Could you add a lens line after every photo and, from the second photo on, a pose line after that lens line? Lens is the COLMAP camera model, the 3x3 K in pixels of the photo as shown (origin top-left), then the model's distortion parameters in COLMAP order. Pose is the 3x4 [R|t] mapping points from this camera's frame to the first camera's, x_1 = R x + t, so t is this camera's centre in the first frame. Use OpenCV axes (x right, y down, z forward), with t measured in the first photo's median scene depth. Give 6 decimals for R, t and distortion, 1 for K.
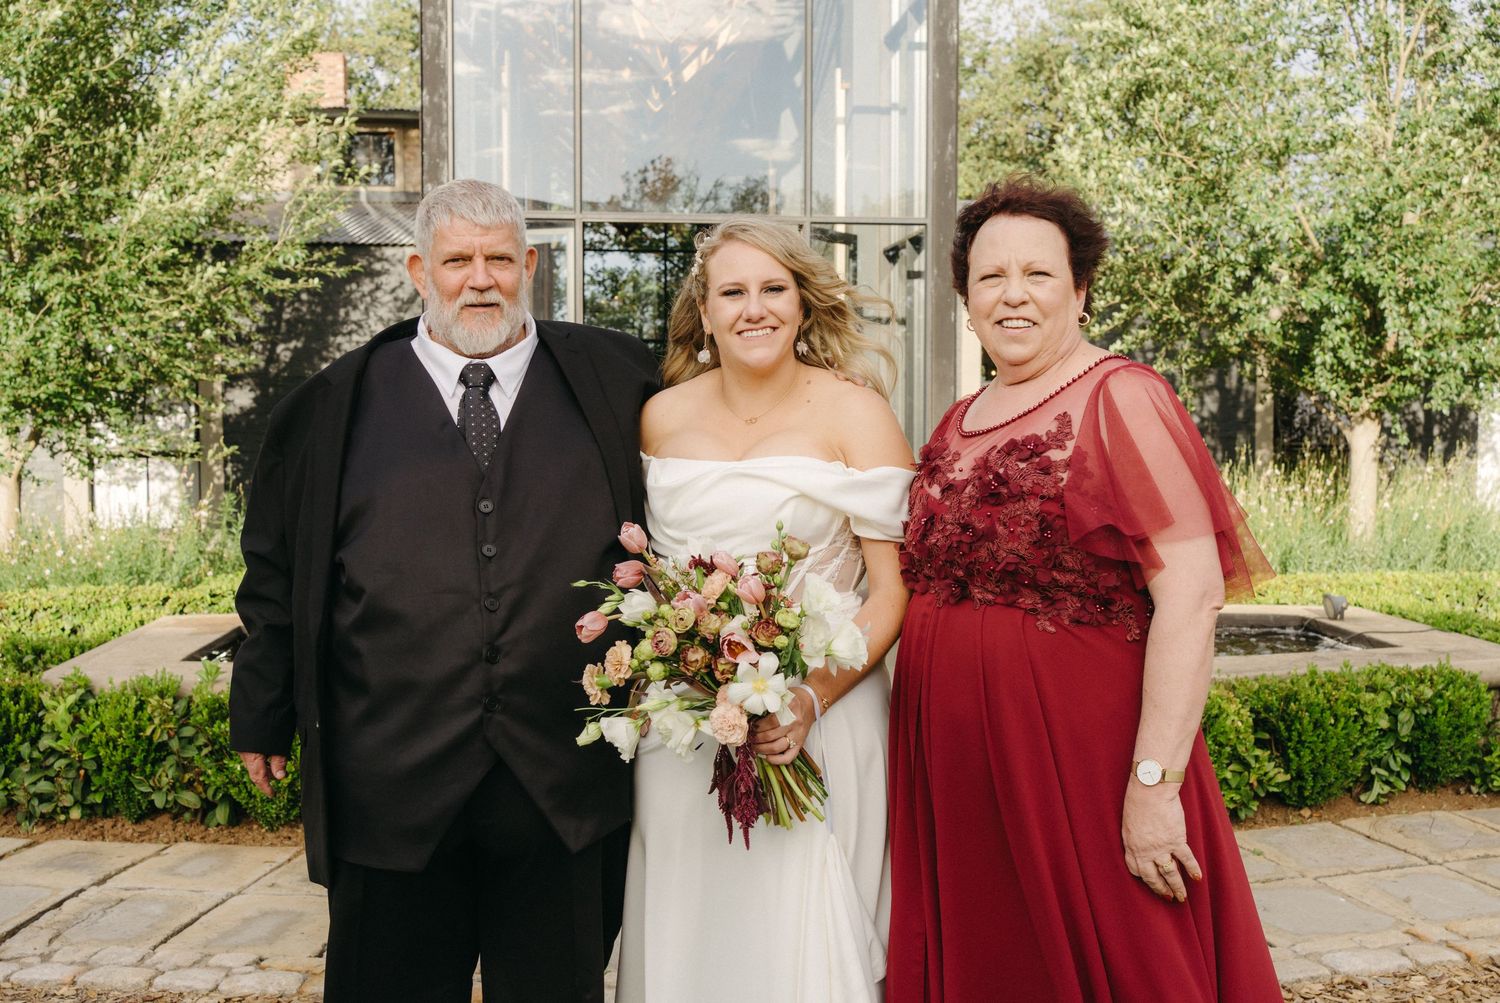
lens RADIAL K [[1533.4, 0, 750.0], [0, 1533.4, 501.5], [0, 0, 1]] dist [-0.001072, 0.010316]
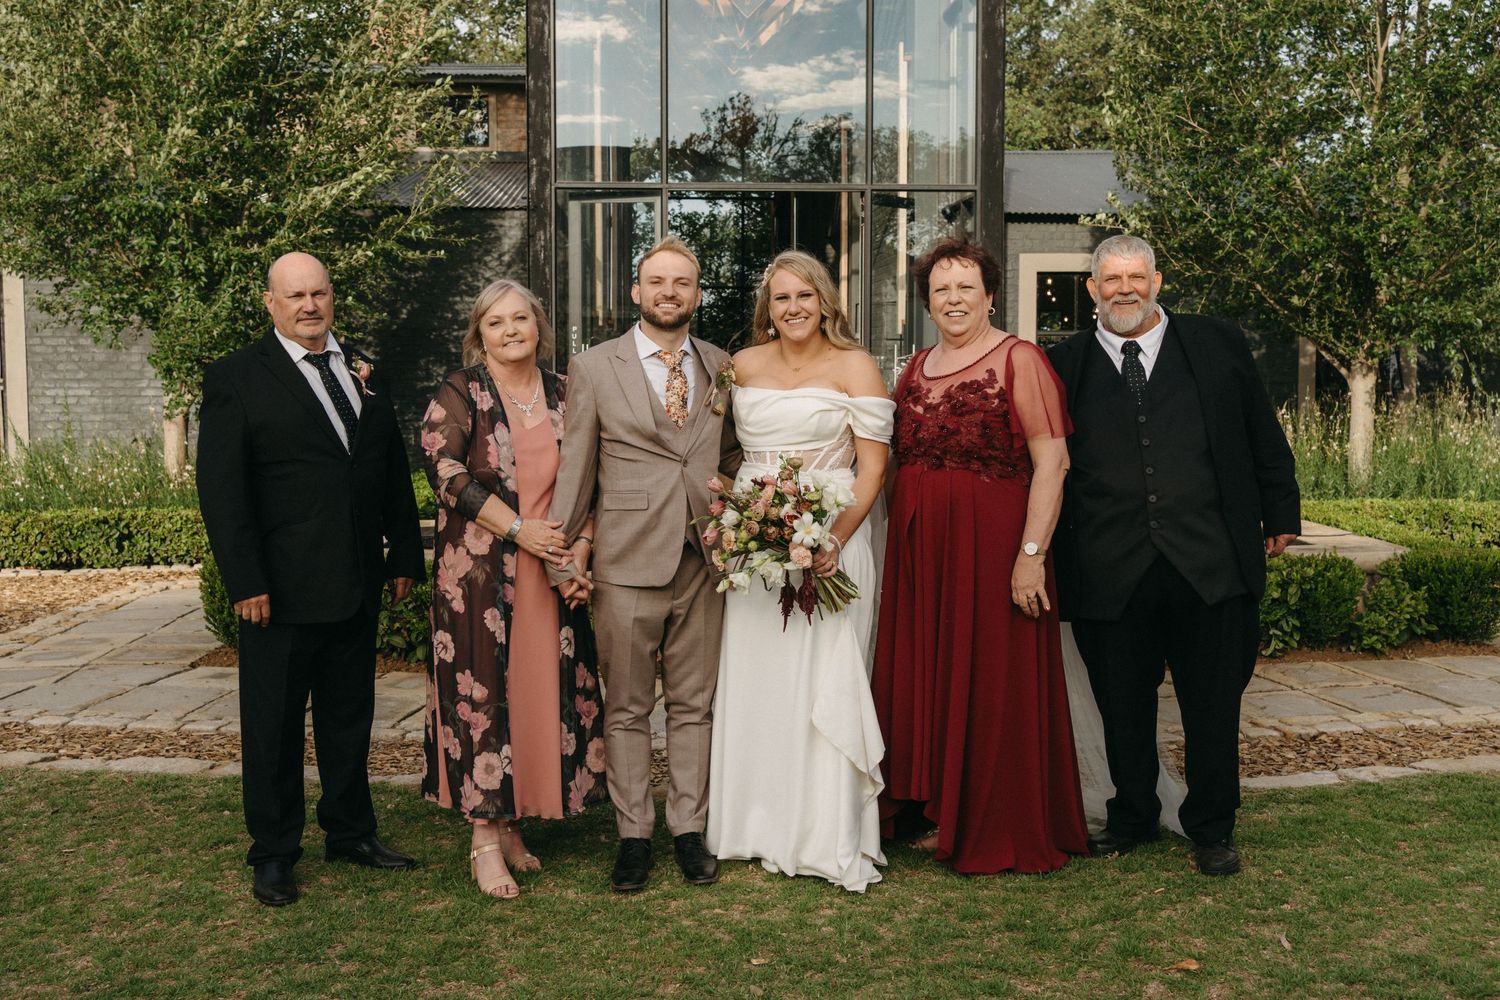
lens RADIAL K [[1533.4, 0, 750.0], [0, 1533.4, 500.0], [0, 0, 1]] dist [-0.001072, 0.010316]
pose [[0.998742, 0.003905, -0.049989, 0.021025], [-0.002218, 0.999428, 0.033740, 0.017615], [0.050092, -0.033587, 0.998180, -0.352547]]
